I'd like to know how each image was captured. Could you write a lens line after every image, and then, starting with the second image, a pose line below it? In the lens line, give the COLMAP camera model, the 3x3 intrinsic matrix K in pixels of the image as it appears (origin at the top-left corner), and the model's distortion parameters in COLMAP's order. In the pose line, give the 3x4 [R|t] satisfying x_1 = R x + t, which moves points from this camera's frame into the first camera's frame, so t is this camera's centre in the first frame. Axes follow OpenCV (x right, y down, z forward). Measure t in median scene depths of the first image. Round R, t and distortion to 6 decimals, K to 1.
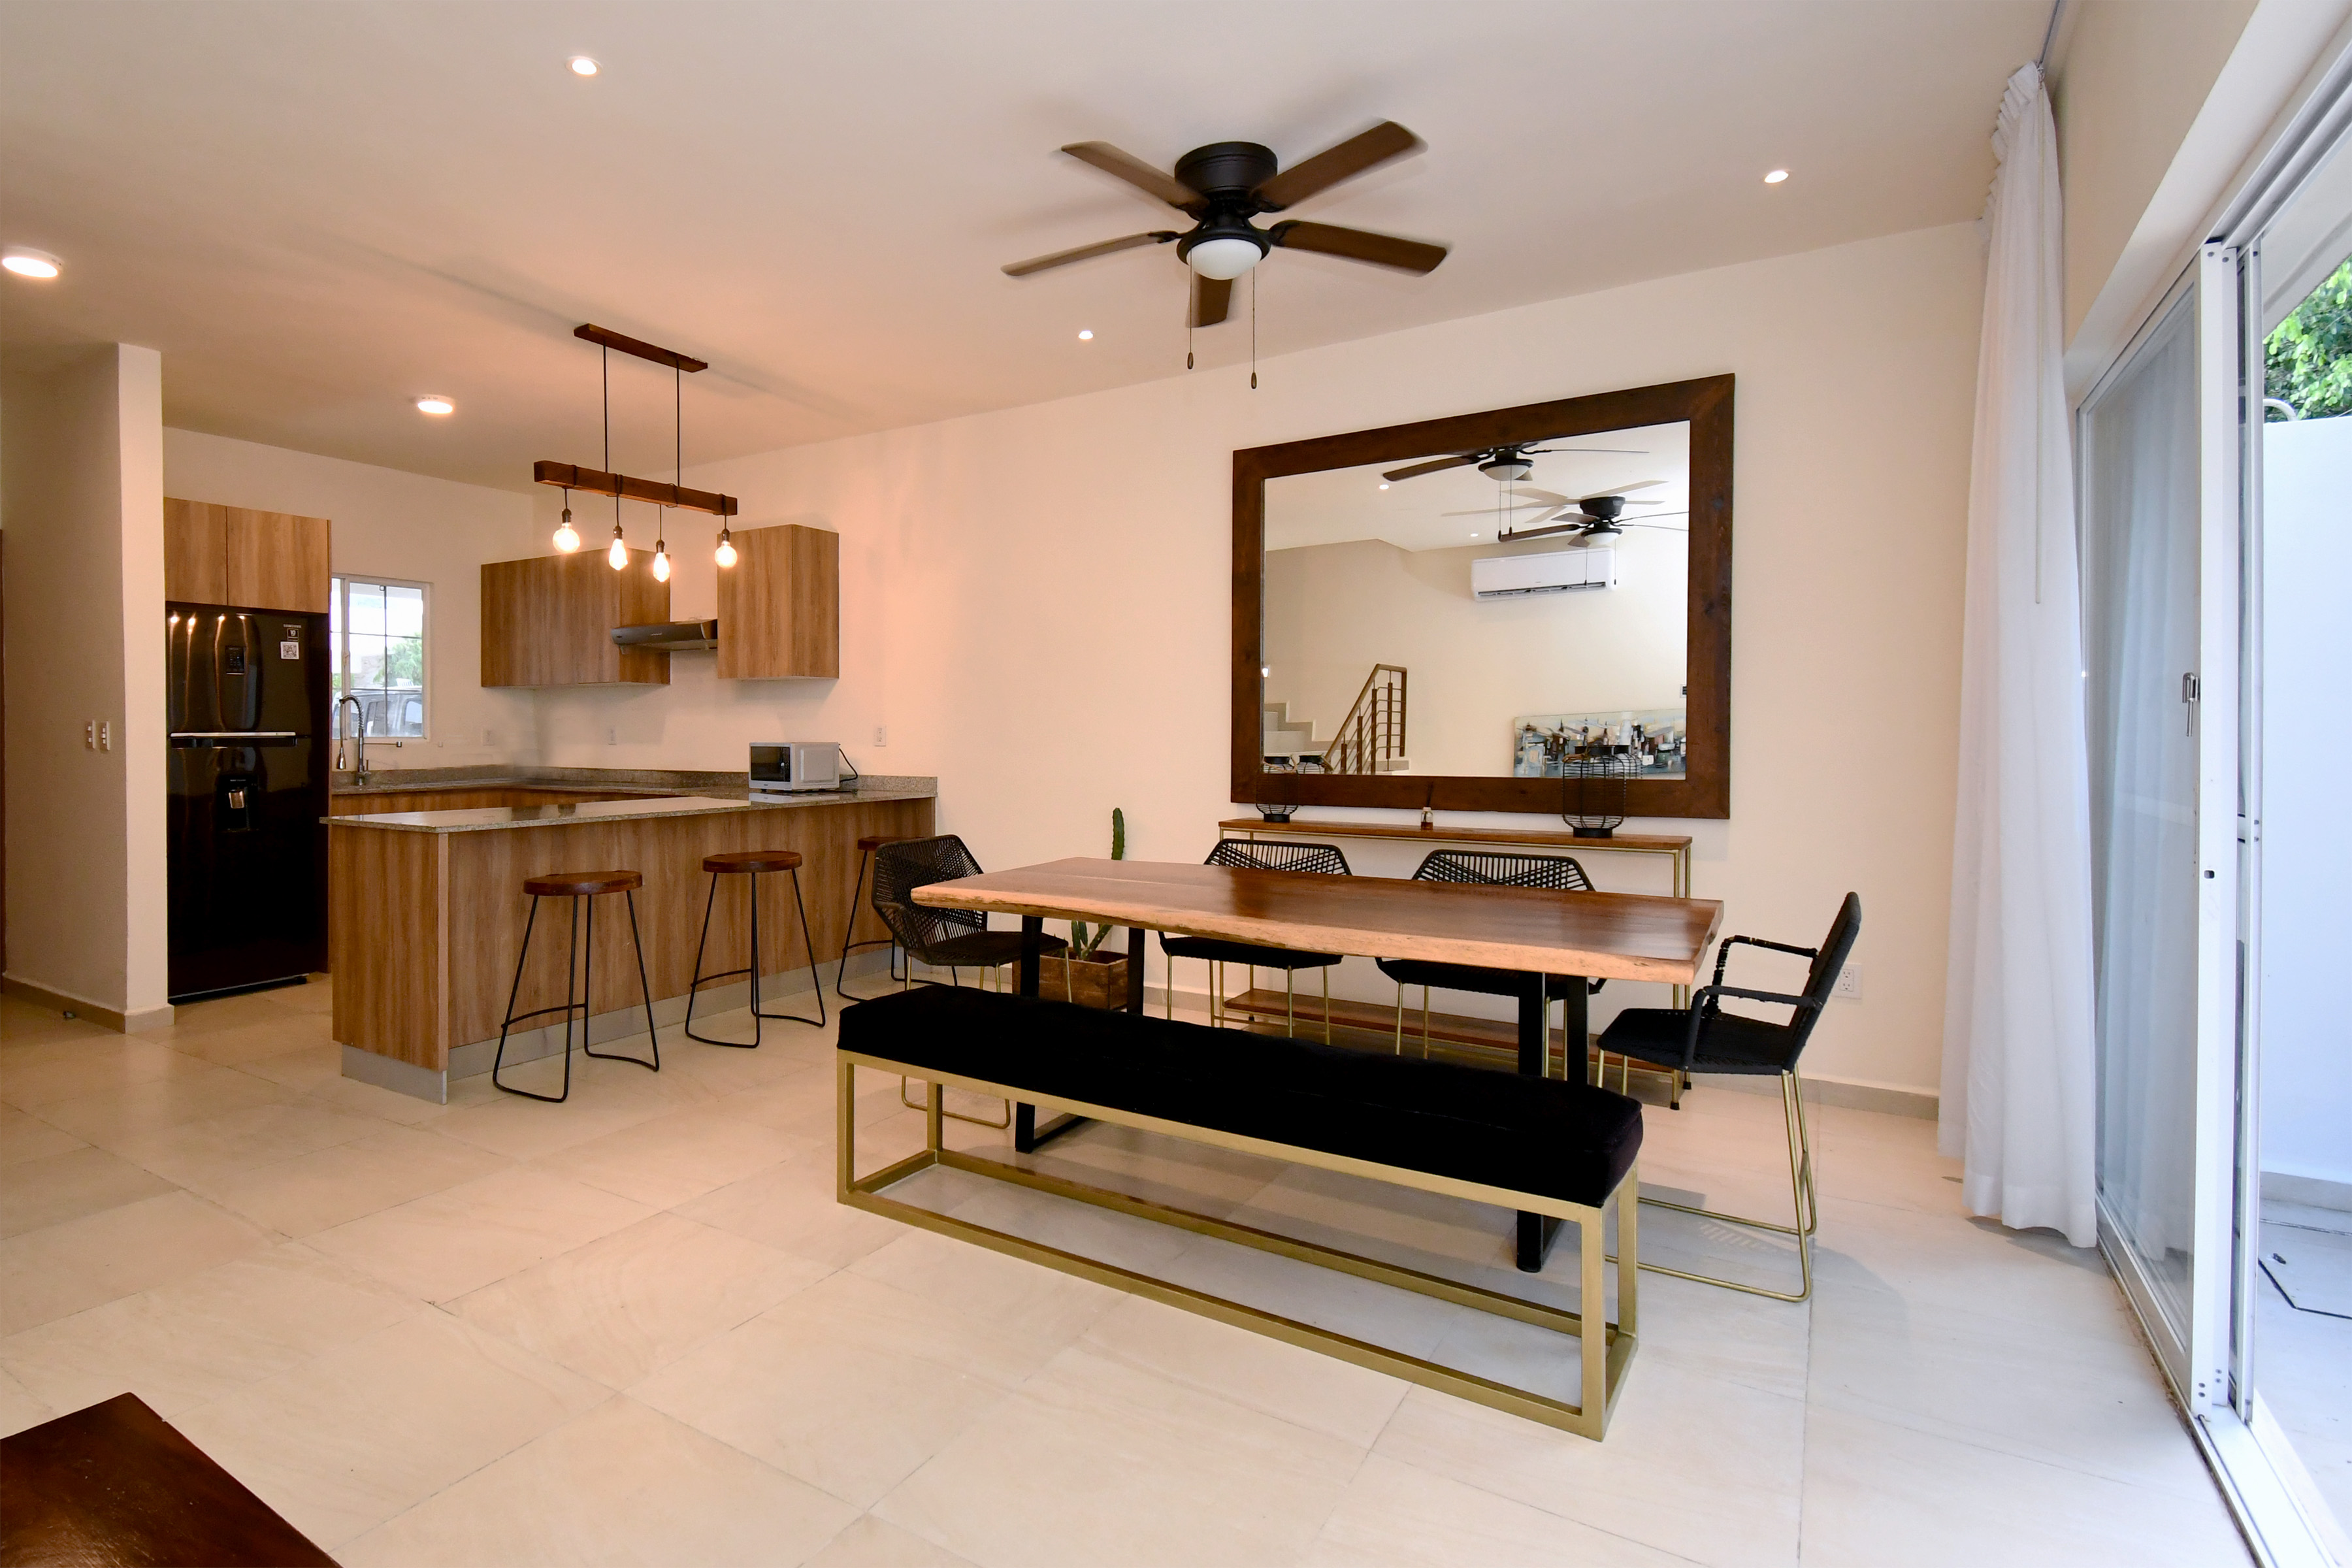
lens RADIAL K [[1213.4, 0, 1023.8], [0, 1213.4, 753.6], [0, 0, 1]] dist [0.023684, 0.002620]
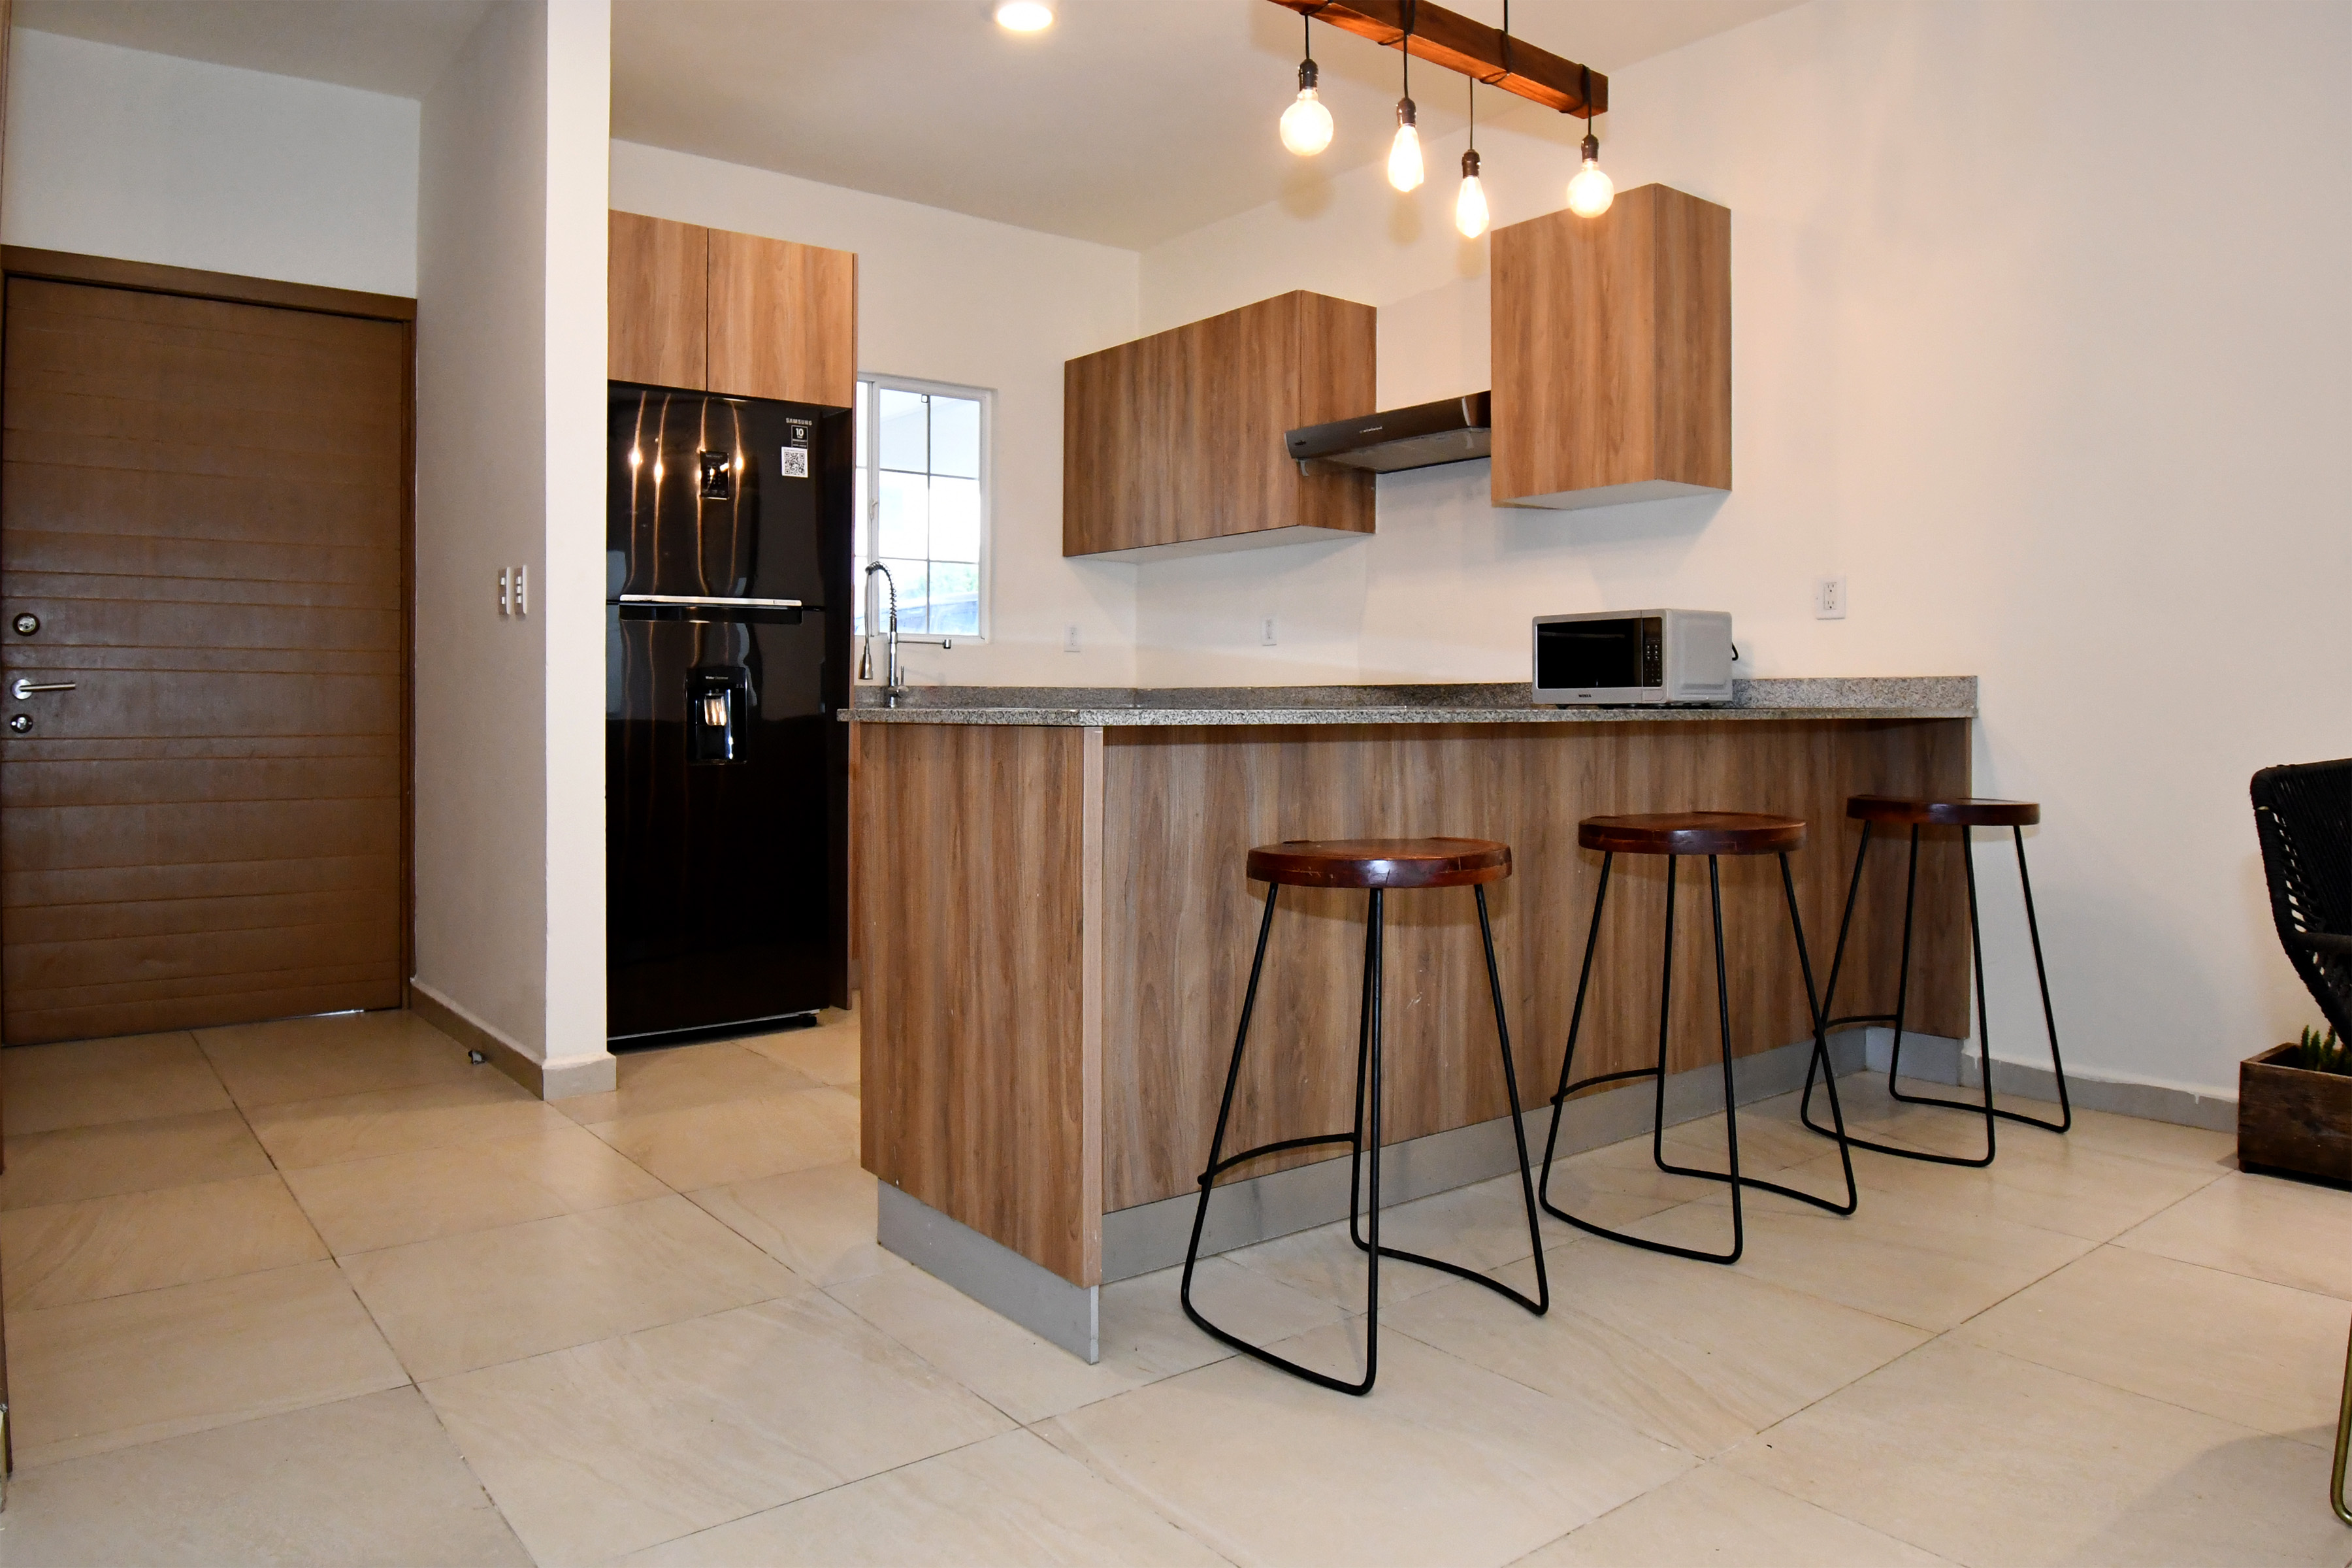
lens RADIAL K [[1580.5, 0, 1156.4], [0, 1580.5, 718.2], [0, 0, 1]] dist [-0.026989, -0.011806]
pose [[0.949286, 0.002205, -0.314406, -0.202508], [-0.005252, 0.999947, -0.008845, 0.047492], [0.314370, 0.010047, 0.949248, 0.347745]]
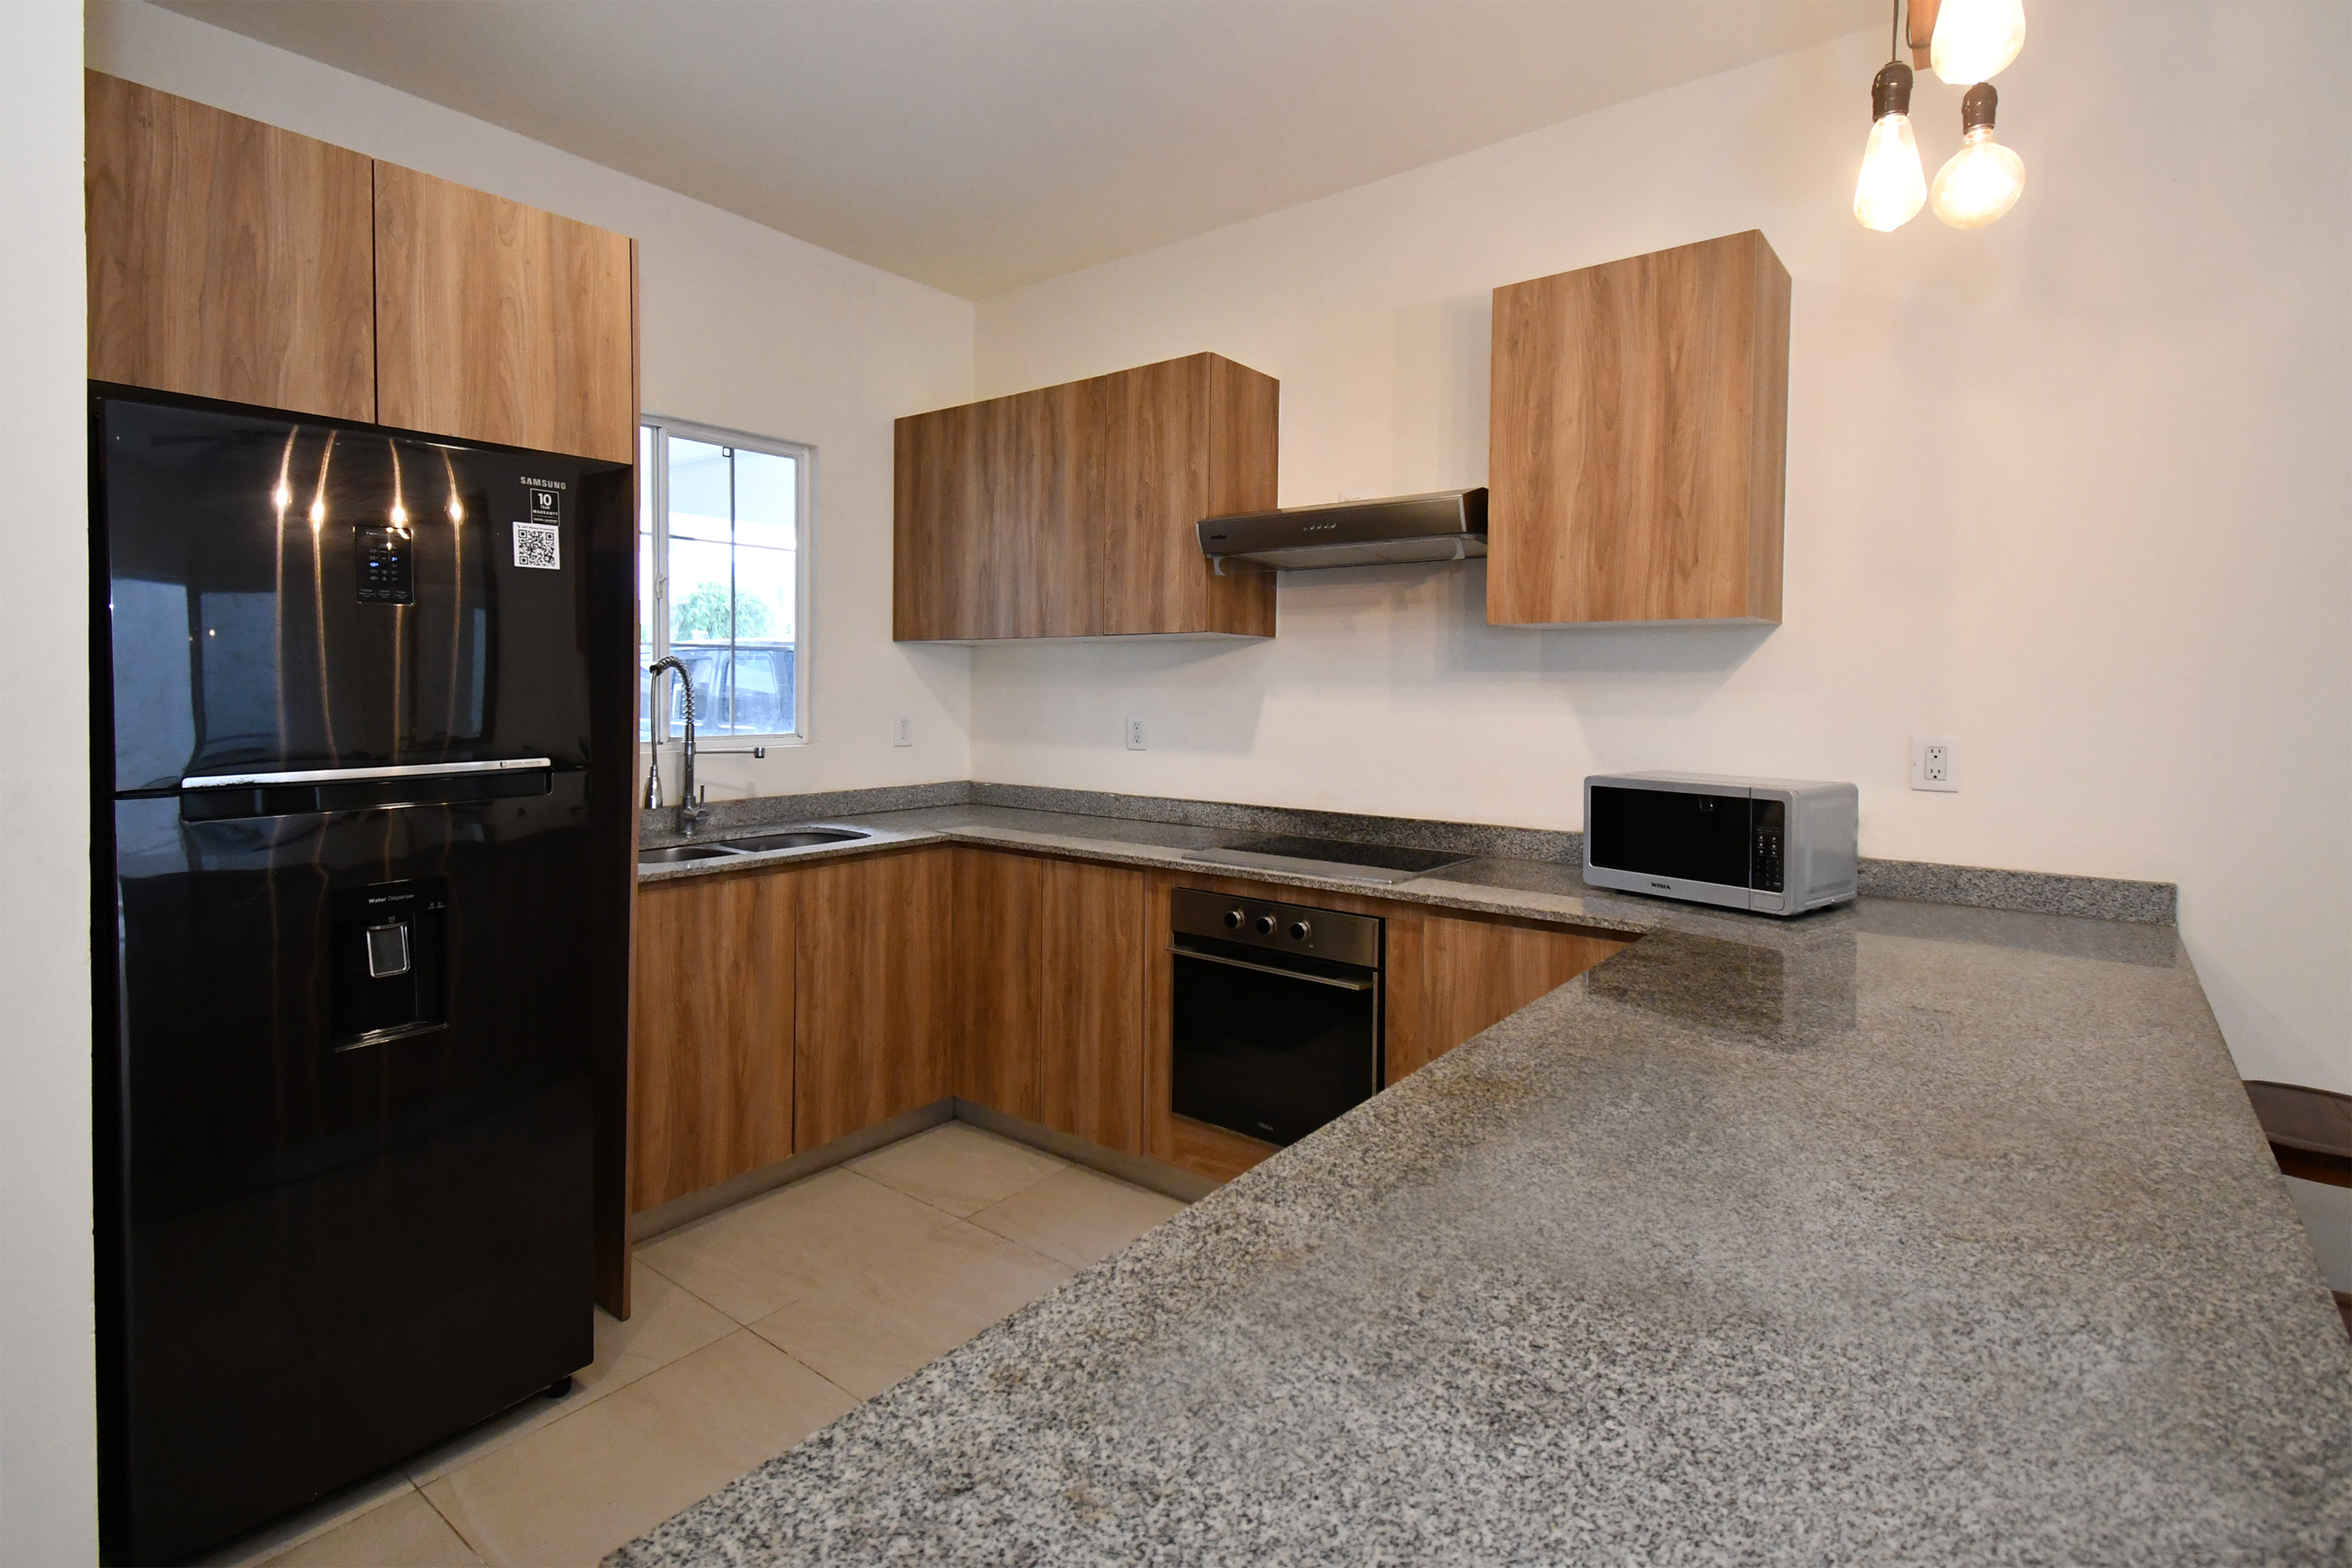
lens RADIAL K [[1129.5, 0, 1172.5], [0, 1129.5, 711.7], [0, 0, 1]] dist [0.037564, -0.013108]
pose [[0.997918, 0.007371, -0.064069, -0.395332], [-0.006887, 0.999946, 0.007773, -0.038260], [0.064123, -0.007315, 0.997915, 0.686406]]
